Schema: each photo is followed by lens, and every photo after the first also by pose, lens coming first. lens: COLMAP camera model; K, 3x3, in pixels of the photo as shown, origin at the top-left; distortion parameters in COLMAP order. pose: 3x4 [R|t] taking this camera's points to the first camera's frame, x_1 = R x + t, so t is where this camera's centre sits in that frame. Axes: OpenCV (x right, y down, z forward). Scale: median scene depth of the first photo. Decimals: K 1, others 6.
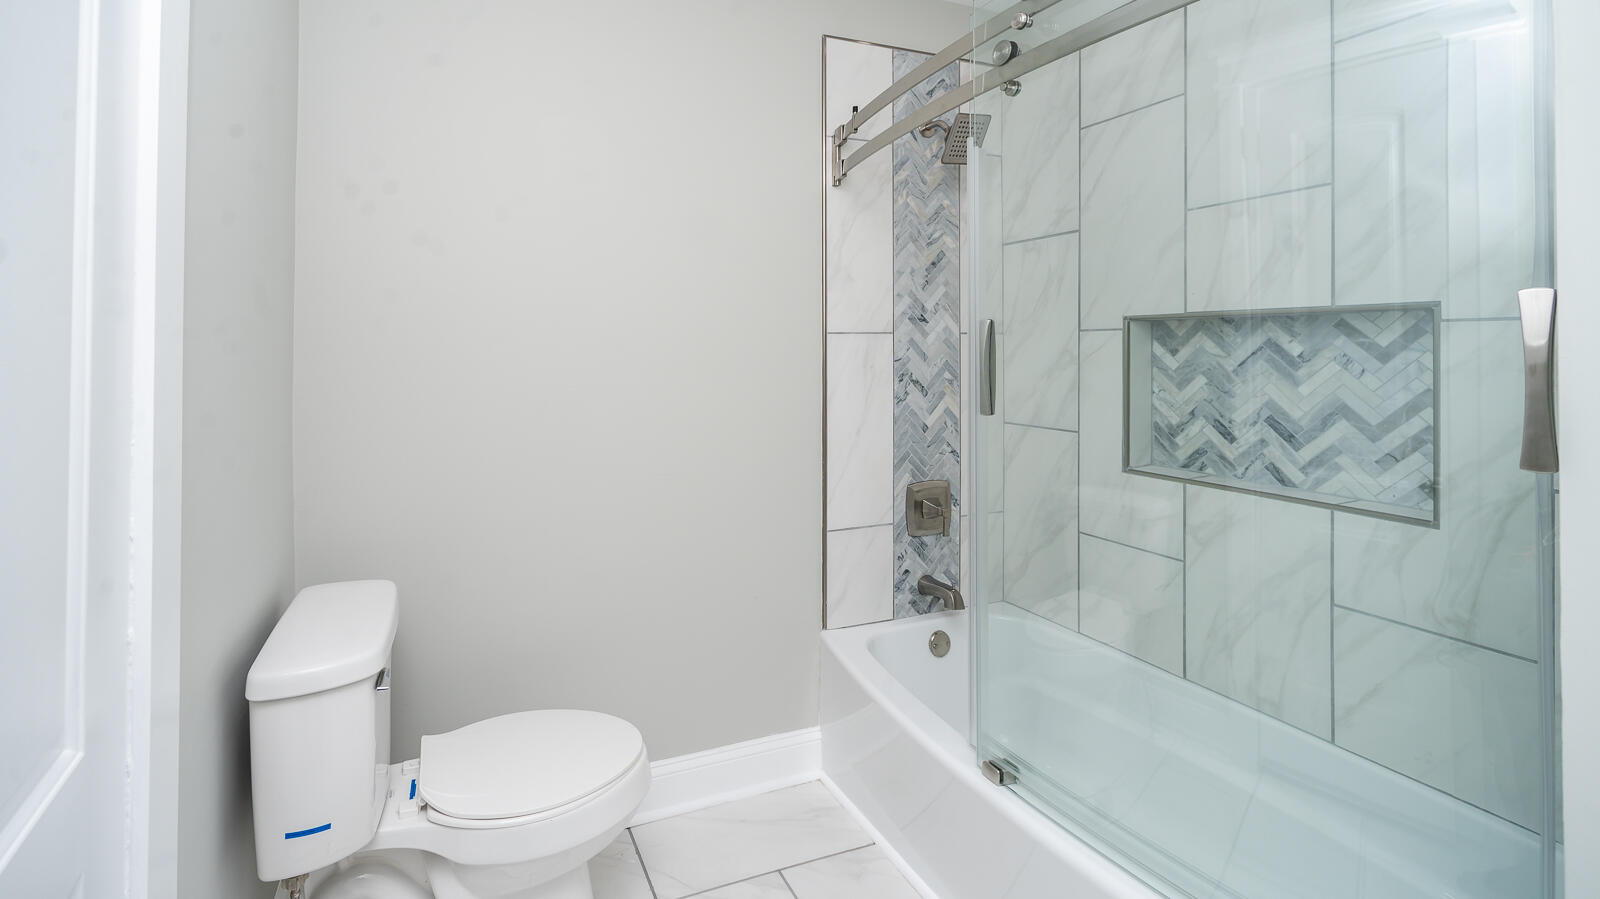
lens RADIAL K [[691.9, 0, 701.2], [0, 691.9, 339.9], [0, 0, 1]] dist [0.000091, -0.000064]
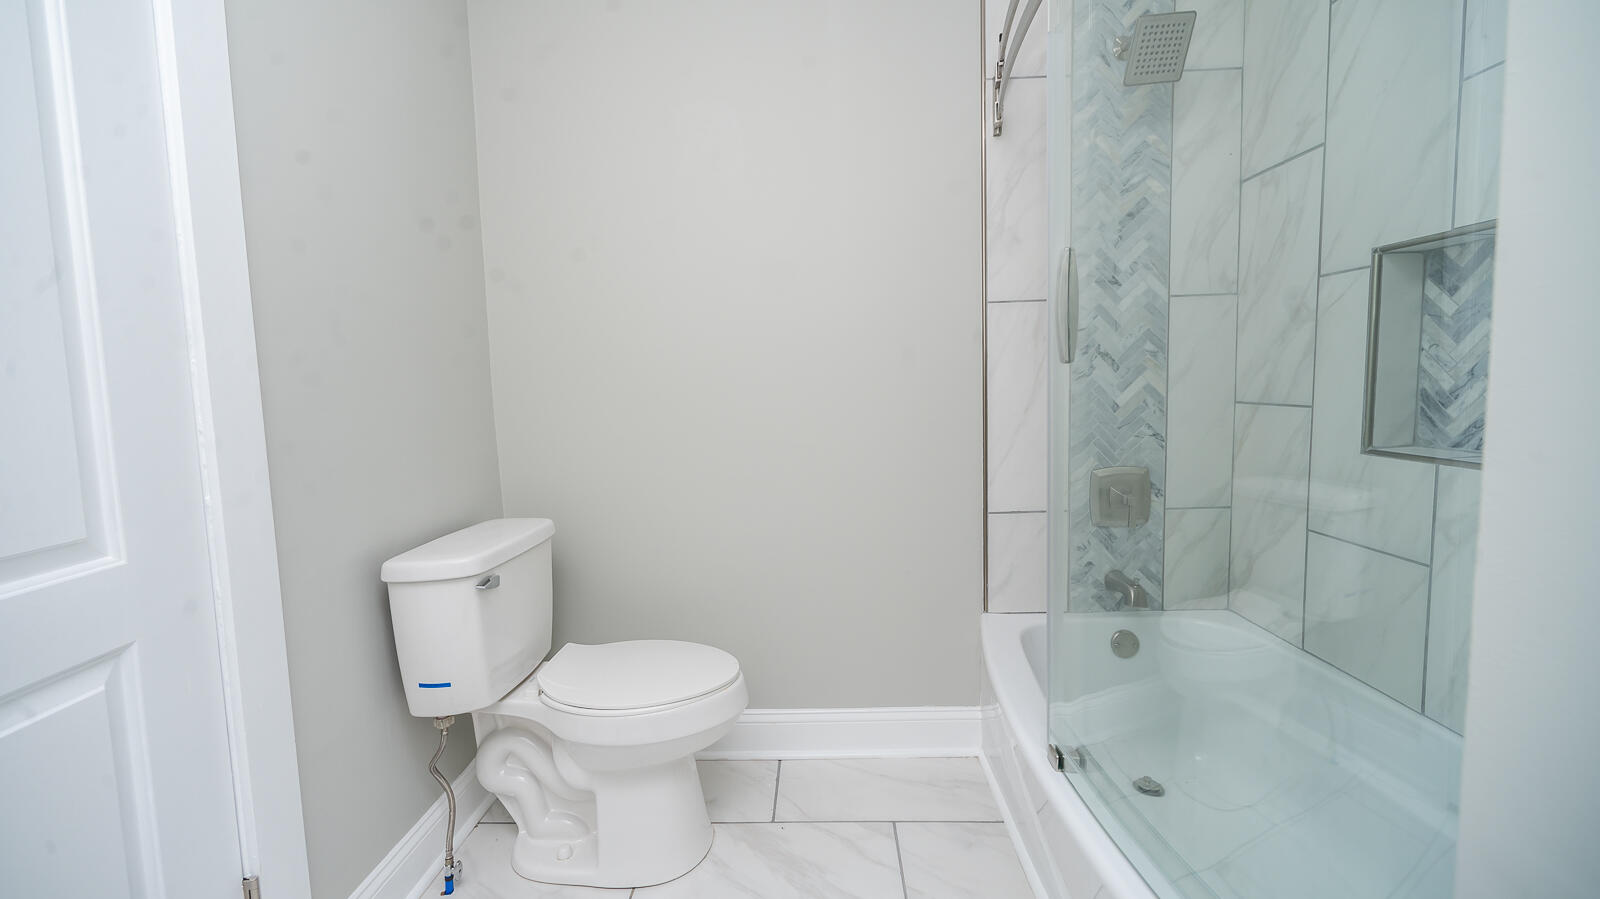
lens RADIAL K [[652.4, 0, 805.3], [0, 652.4, 435.5], [0, 0, 1]] dist [0.001039, -0.000003]
pose [[0.927460, 0.006338, -0.373869, 0.275047], [0.032247, 0.994776, 0.096858, 0.072119], [0.372530, -0.101888, 0.922410, 0.084388]]
